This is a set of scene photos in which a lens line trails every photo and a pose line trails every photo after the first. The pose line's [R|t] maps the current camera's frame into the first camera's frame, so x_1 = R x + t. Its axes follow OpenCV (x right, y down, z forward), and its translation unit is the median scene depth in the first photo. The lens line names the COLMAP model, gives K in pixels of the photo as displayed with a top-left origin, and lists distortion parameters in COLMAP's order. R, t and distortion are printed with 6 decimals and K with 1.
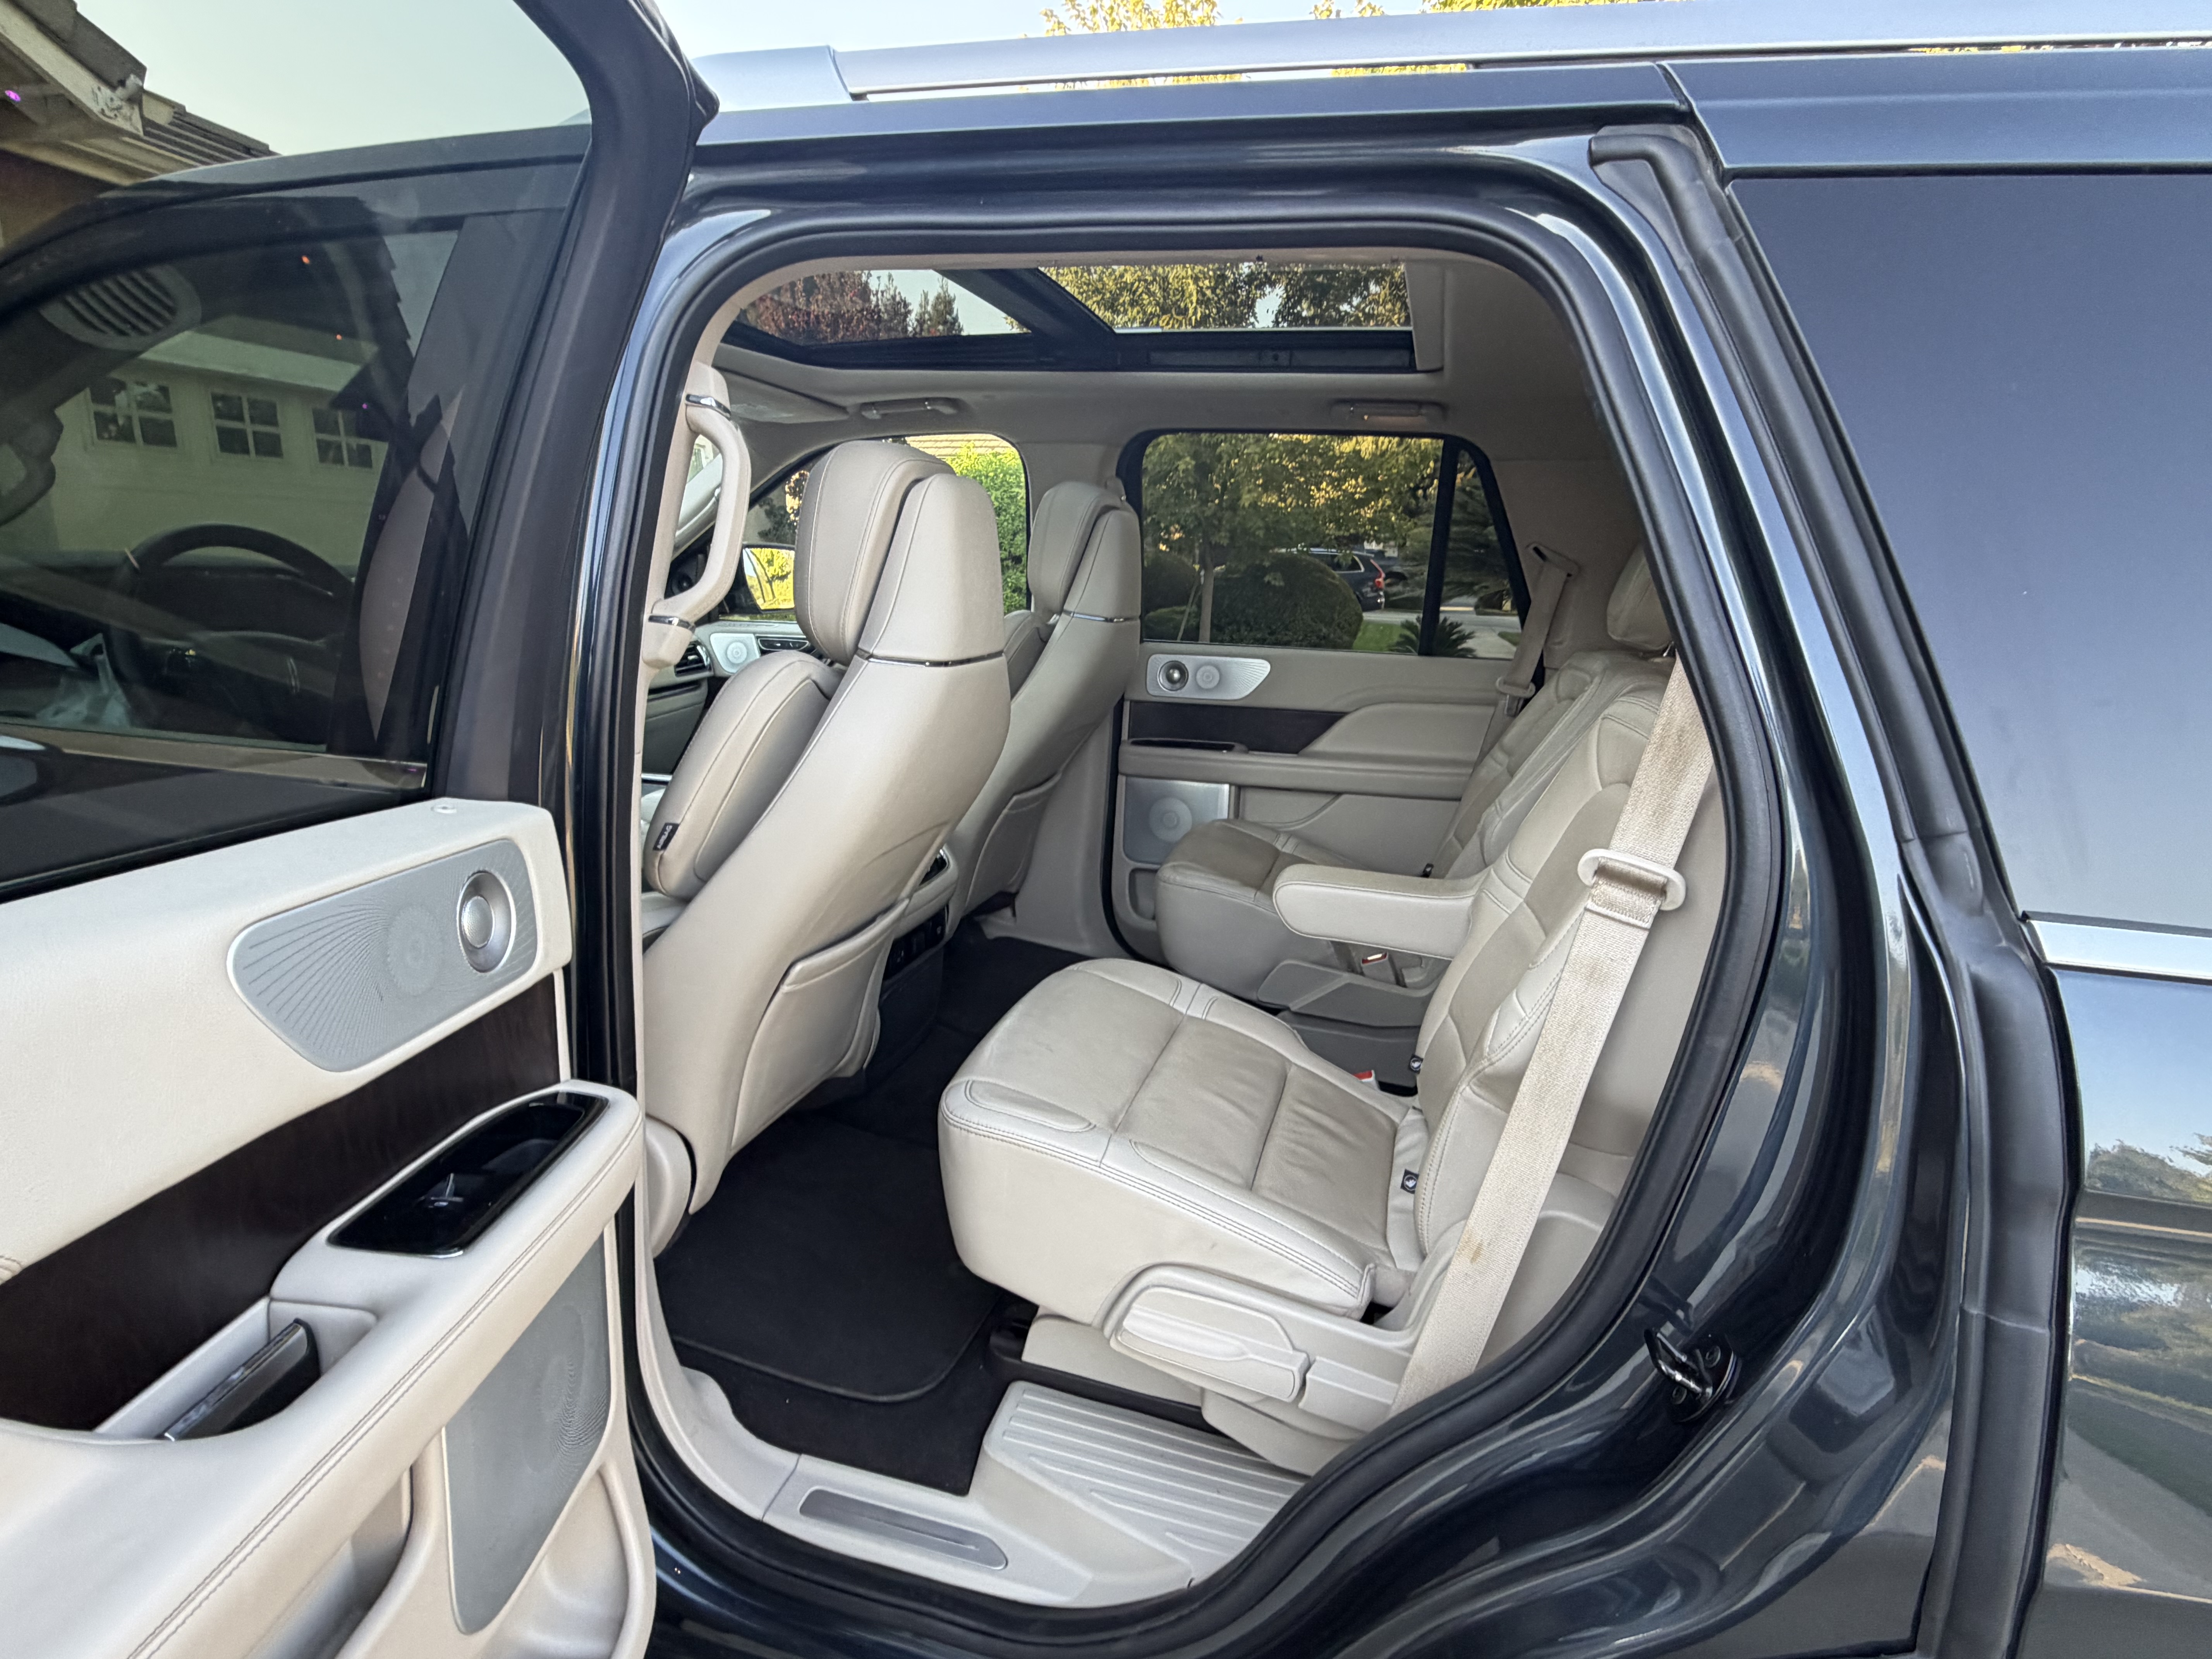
lens RADIAL K [[1170.3, 0, 1096.1], [0, 1170.3, 823.3], [0, 0, 1]] dist [-0.002183, 0.000131]
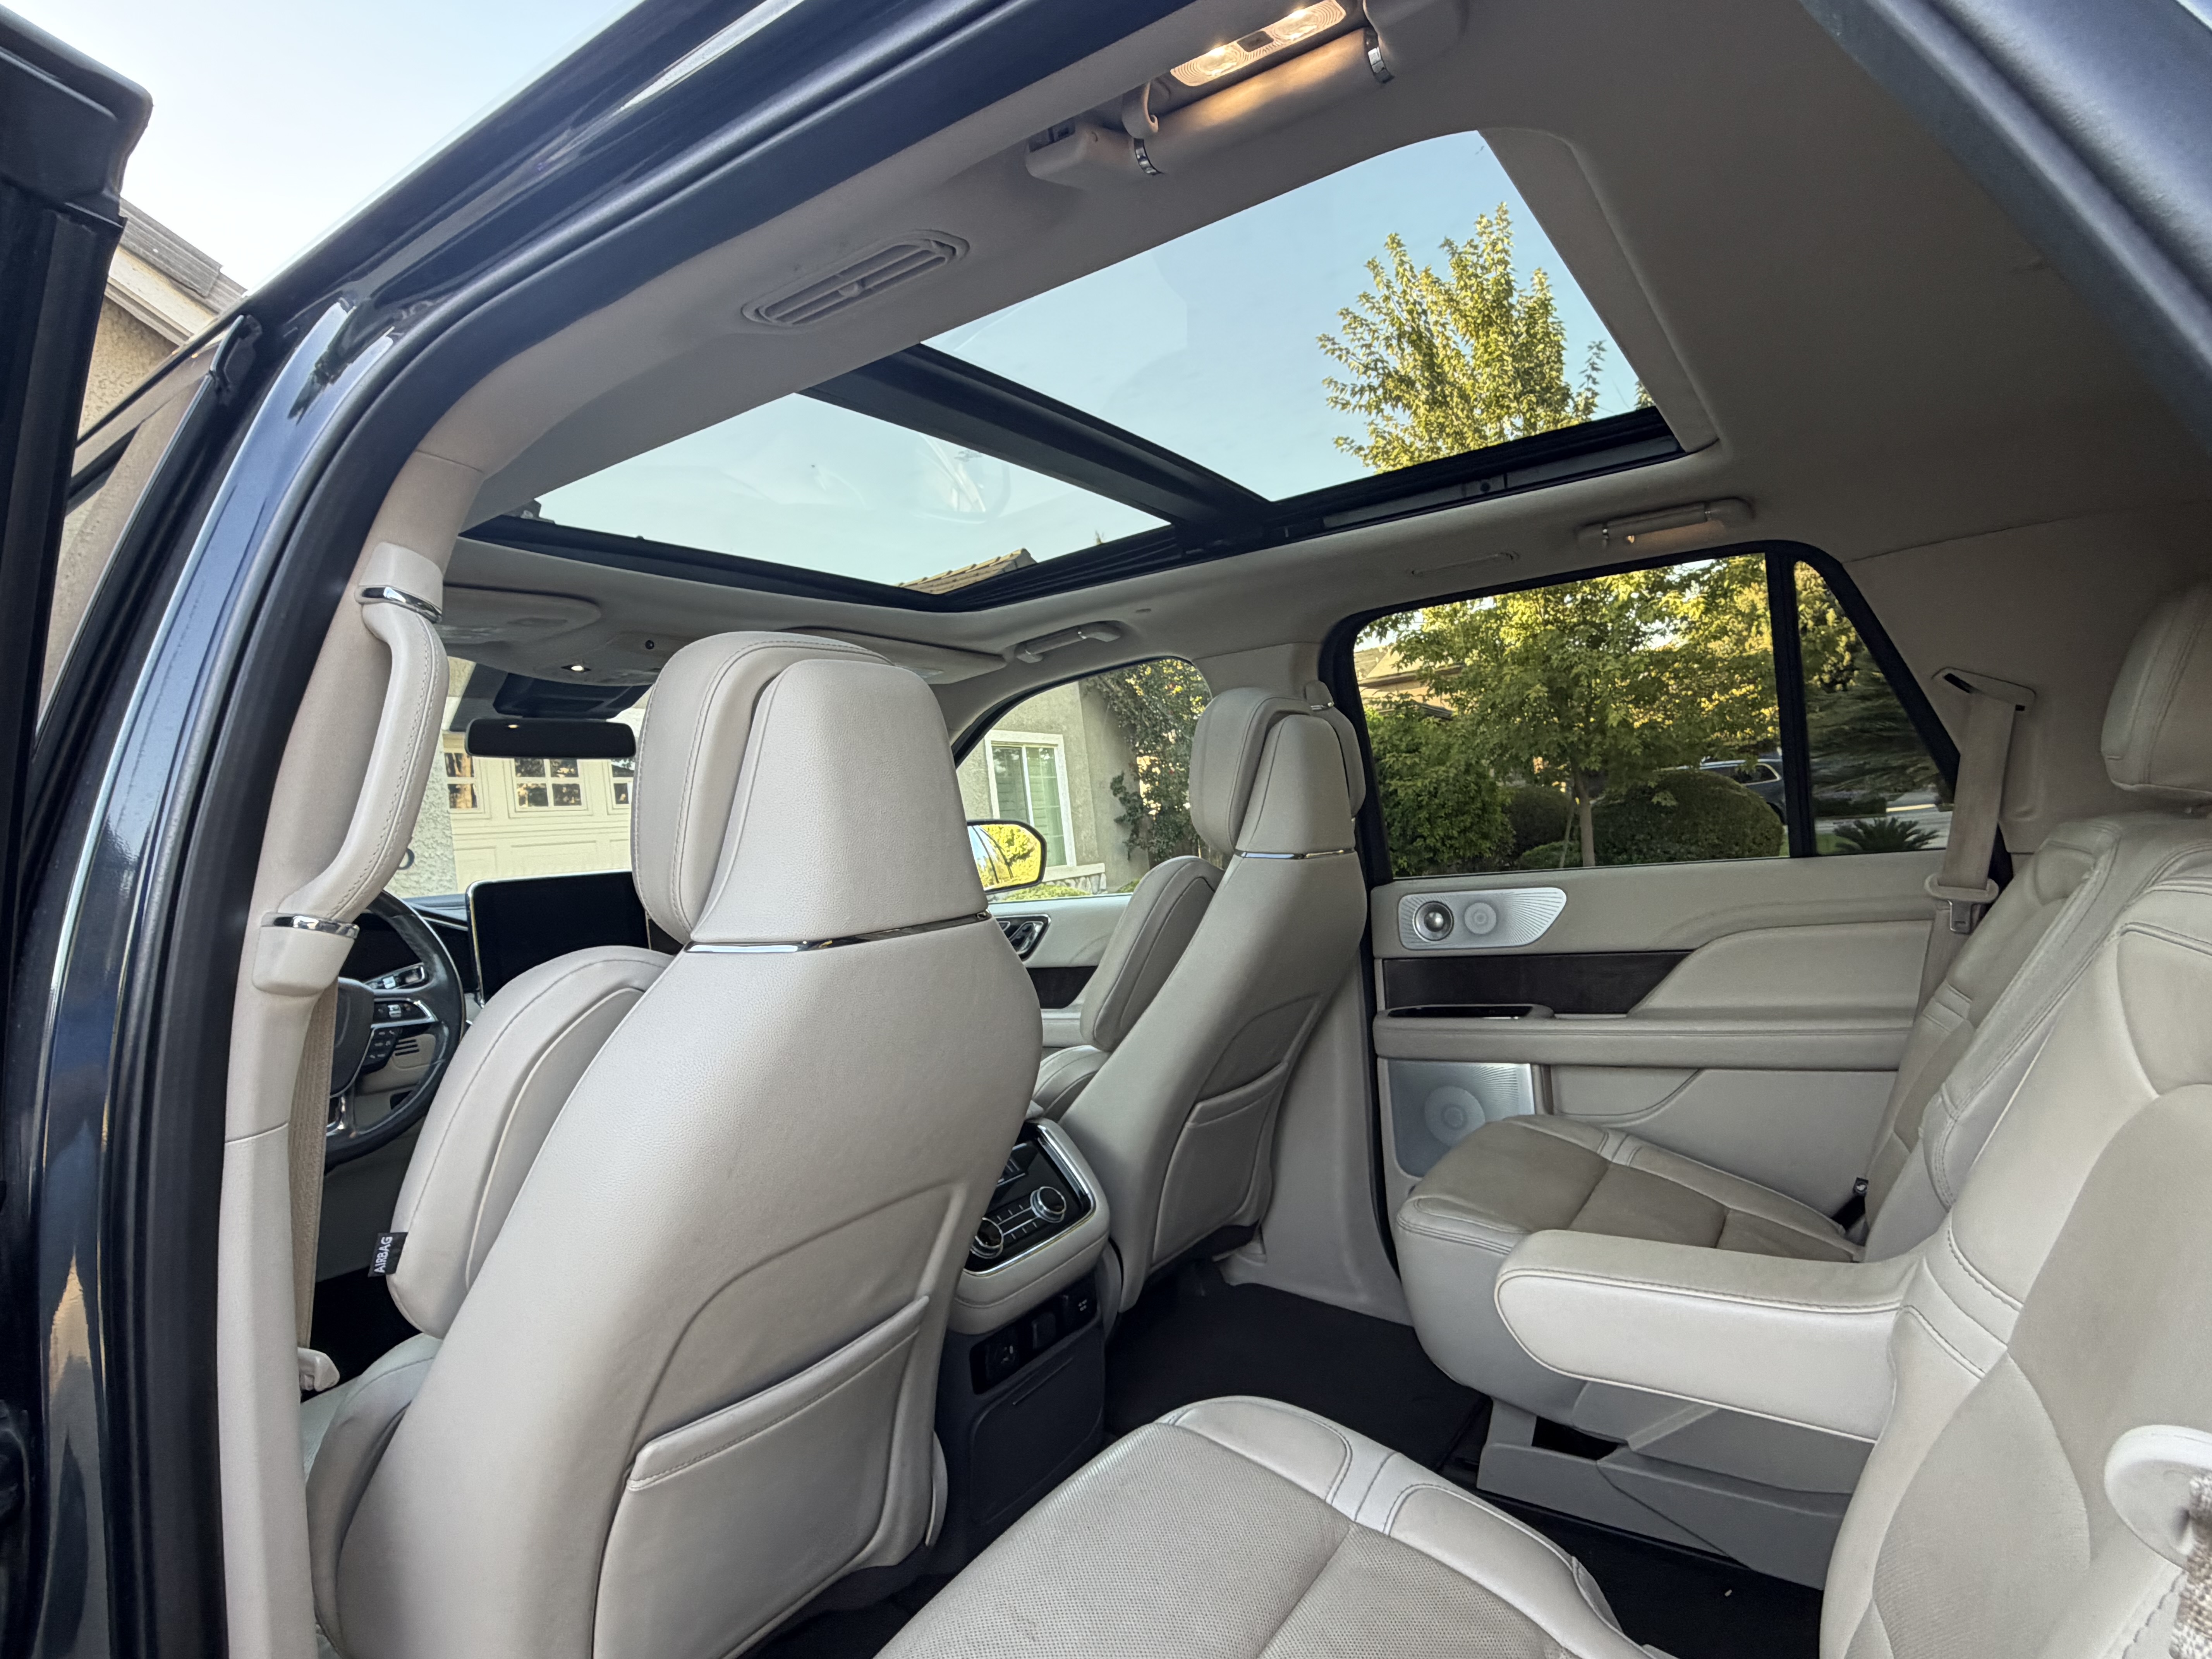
lens RADIAL K [[1170.3, 0, 1097.8], [0, 1170.3, 837.4], [0, 0, 1]] dist [-0.002183, 0.000131]
pose [[0.943875, -0.118122, -0.308458, 0.108343], [0.049610, 0.973972, -0.221172, -0.024150], [0.326555, 0.193457, 0.925168, 0.237049]]
